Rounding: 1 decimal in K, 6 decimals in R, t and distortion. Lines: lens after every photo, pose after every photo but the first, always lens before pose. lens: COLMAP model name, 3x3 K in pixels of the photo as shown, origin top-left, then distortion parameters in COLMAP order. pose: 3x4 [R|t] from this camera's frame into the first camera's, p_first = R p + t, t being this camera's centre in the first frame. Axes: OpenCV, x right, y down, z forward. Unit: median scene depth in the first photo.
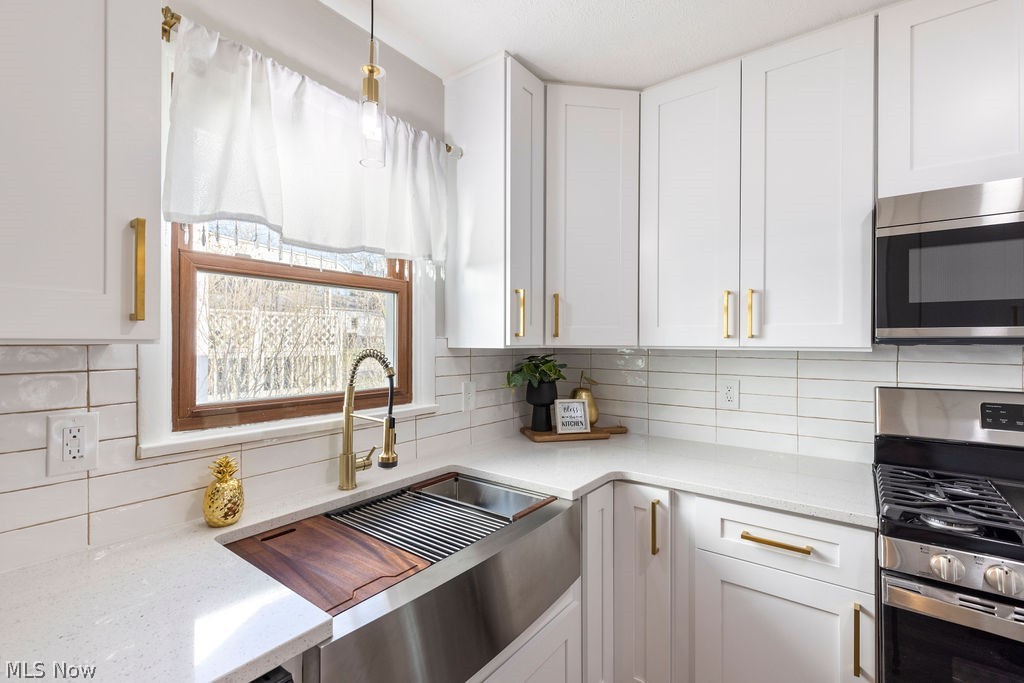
lens RADIAL K [[461.5, 0, 514.2], [0, 461.5, 341.1], [0, 0, 1]] dist [0.008504, 0.000050]
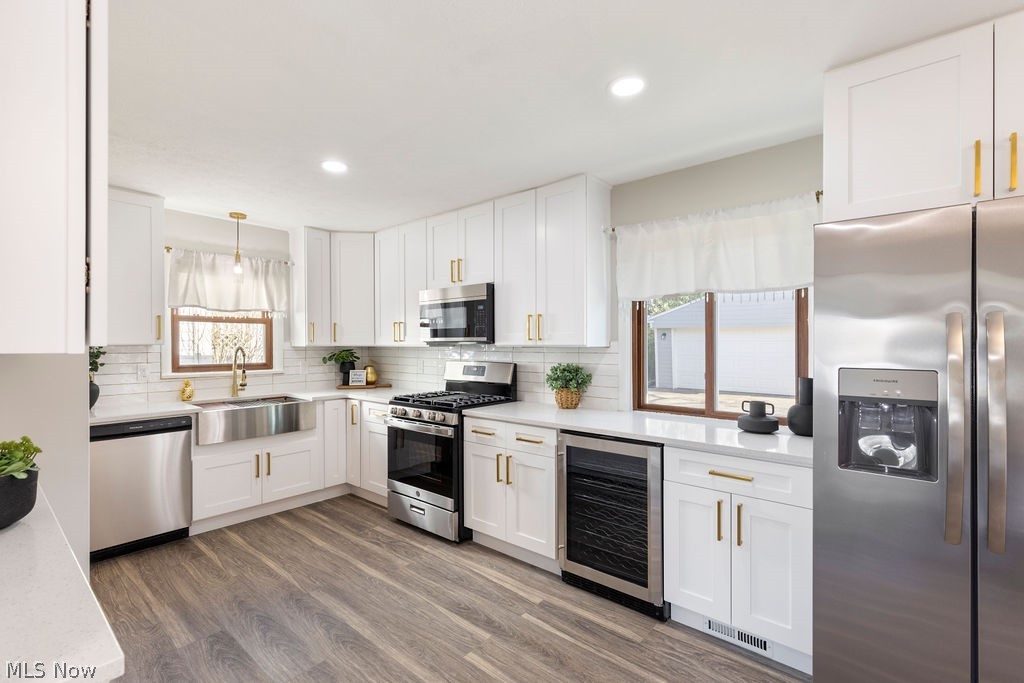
lens RADIAL K [[461.5, 0, 512.1], [0, 461.5, 344.7], [0, 0, 1]] dist [0.008504, 0.000050]
pose [[0.998036, -0.006697, -0.062277, 1.261677], [0.007096, 0.999956, 0.006190, -0.000844], [0.062233, -0.006620, 0.998040, -1.428044]]
